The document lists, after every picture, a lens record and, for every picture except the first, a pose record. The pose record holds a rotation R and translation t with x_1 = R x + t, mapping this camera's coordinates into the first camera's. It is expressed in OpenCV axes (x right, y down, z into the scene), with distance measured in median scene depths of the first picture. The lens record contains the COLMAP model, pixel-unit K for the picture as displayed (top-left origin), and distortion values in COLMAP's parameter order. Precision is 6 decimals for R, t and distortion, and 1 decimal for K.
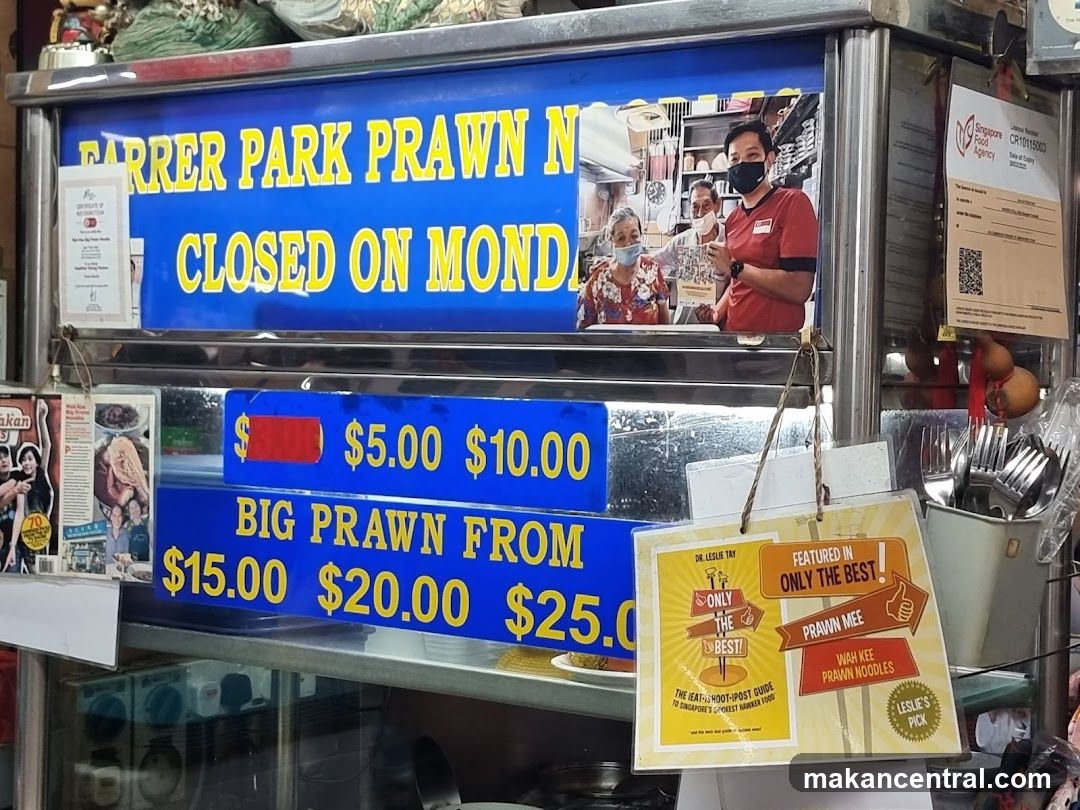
lens RADIAL K [[1960.8, 0, 540.0], [0, 1960.8, 405.0], [0, 0, 1]] dist [0.108651, -0.092686]
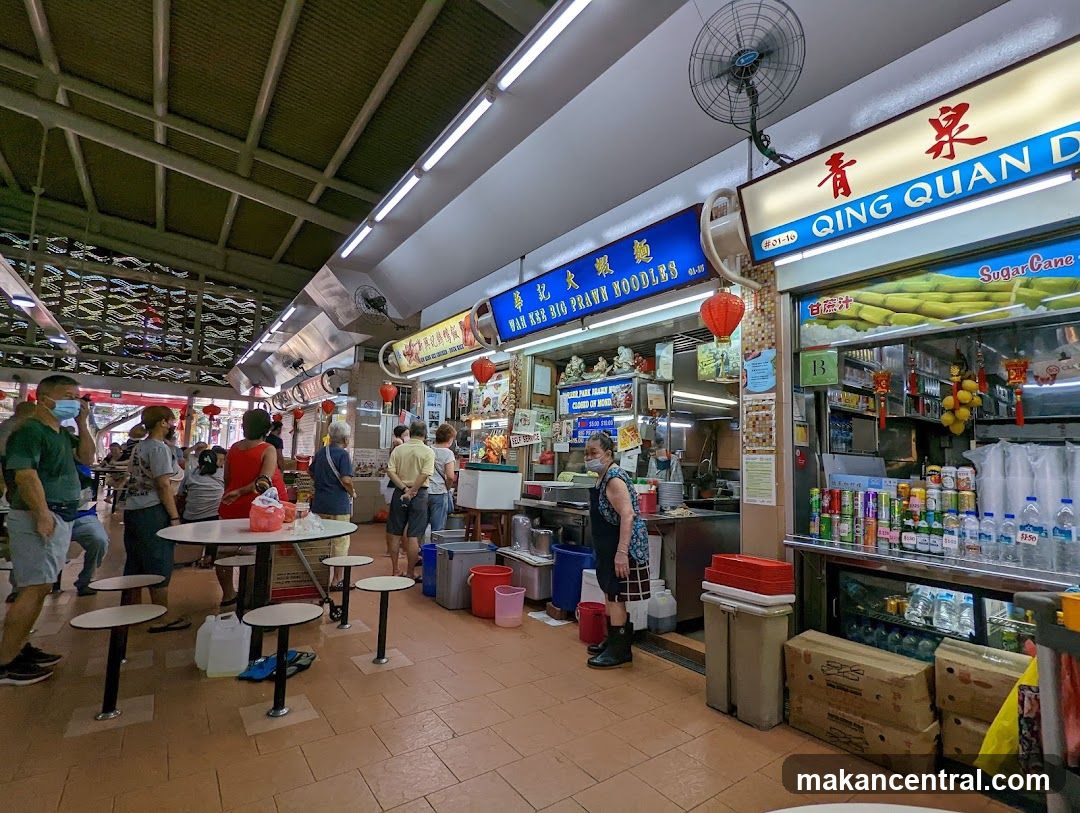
lens RADIAL K [[506.1, 0, 548.7], [0, 506.1, 412.8], [0, 0, 1]] dist [-0.042017, 0.025410]
pose [[0.962243, -0.014011, -0.271830, 0.374958], [-0.020787, 0.991975, -0.124711, 0.278225], [0.271396, 0.125653, 0.954230, -1.355542]]
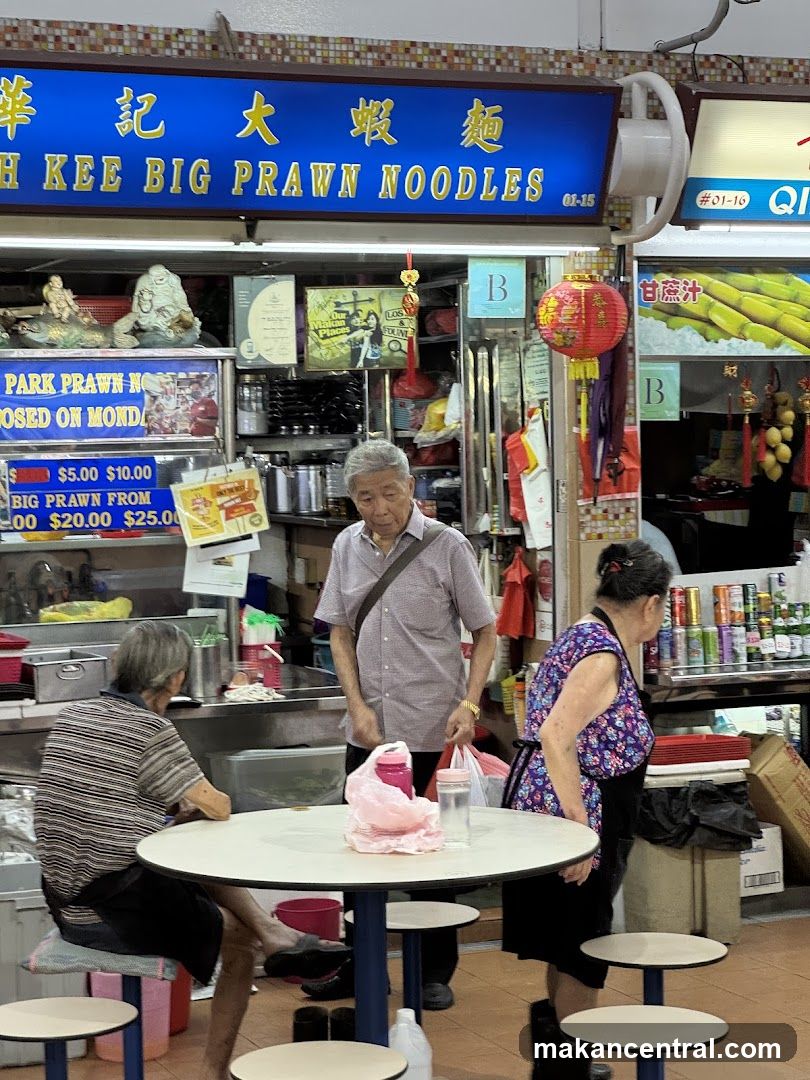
lens RADIAL K [[2260.1, 0, 405.0], [0, 2260.1, 540.0], [0, 0, 1]] dist [-0.055975, 1.997006]
pose [[0.507834, -0.072121, 0.858431, -3.129307], [0.053259, 0.997212, 0.052274, -0.038783], [-0.859807, 0.019172, 0.510259, -1.422942]]
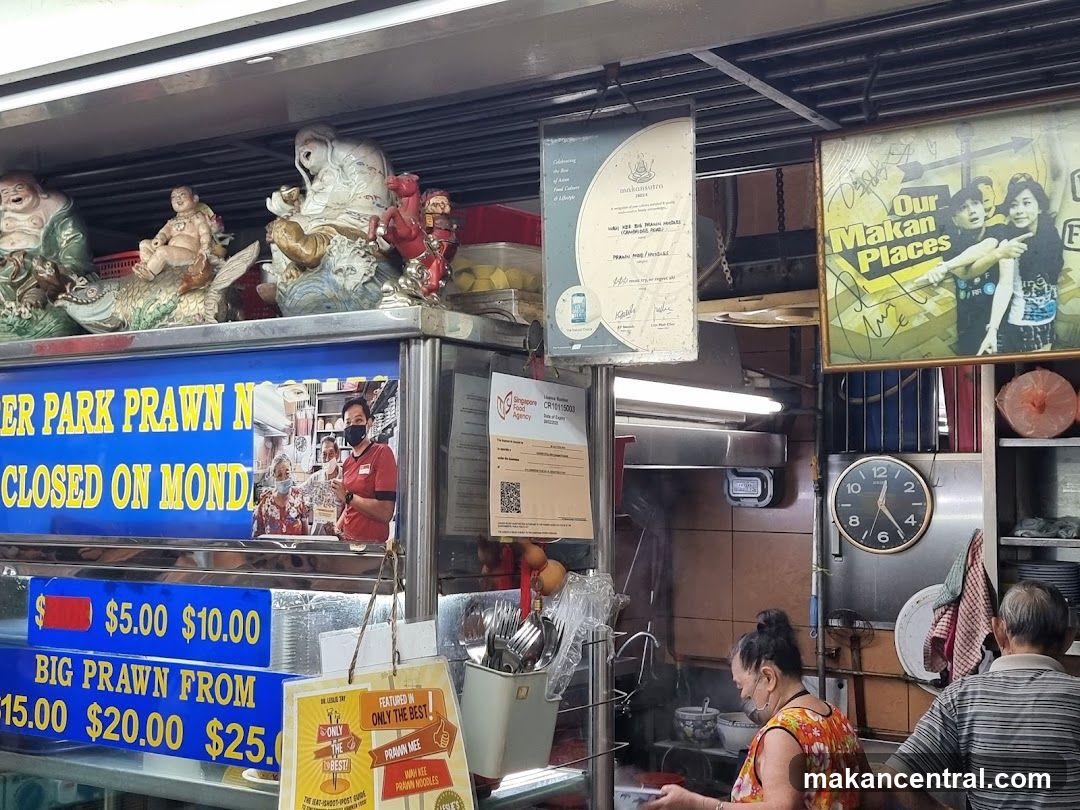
lens RADIAL K [[1421.3, 0, 542.5], [0, 1421.3, 400.3], [0, 0, 1]] dist [0.095641, -0.074448]
pose [[0.998774, -0.010080, 0.048468, 0.174366], [0.014338, 0.995989, -0.088315, -0.041685], [-0.047384, 0.088902, 0.994913, -0.056624]]
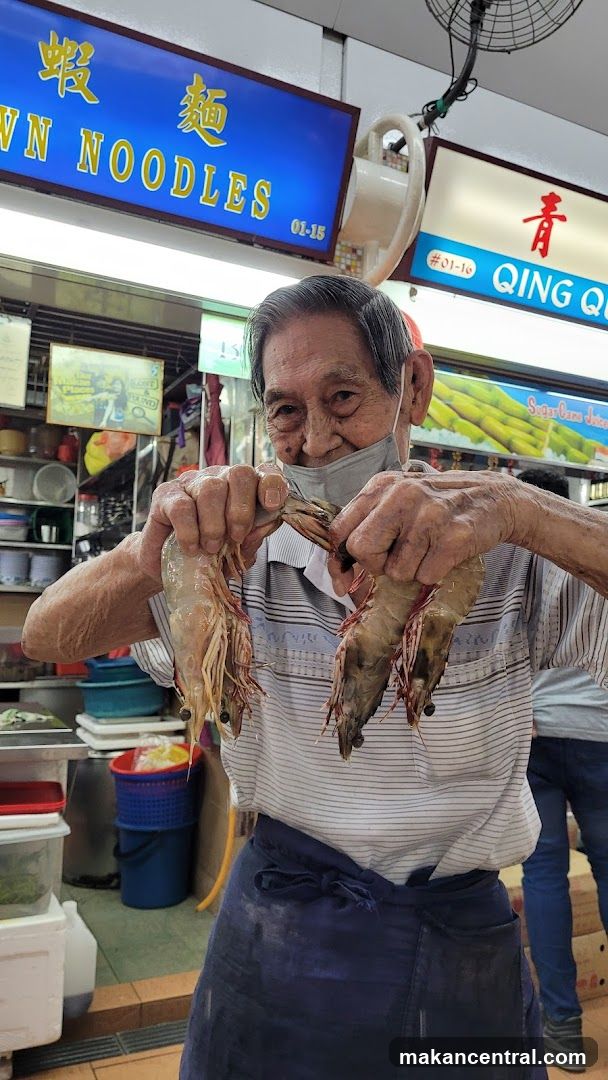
lens RADIAL K [[805.4, 0, 309.7], [0, 805.4, 561.3], [0, 0, 1]] dist [0.006367, -0.000924]
pose [[0.461393, 0.050925, 0.885733, -0.745193], [-0.005233, 0.998490, -0.054682, 0.214118], [-0.887180, 0.020595, 0.460963, -0.310156]]
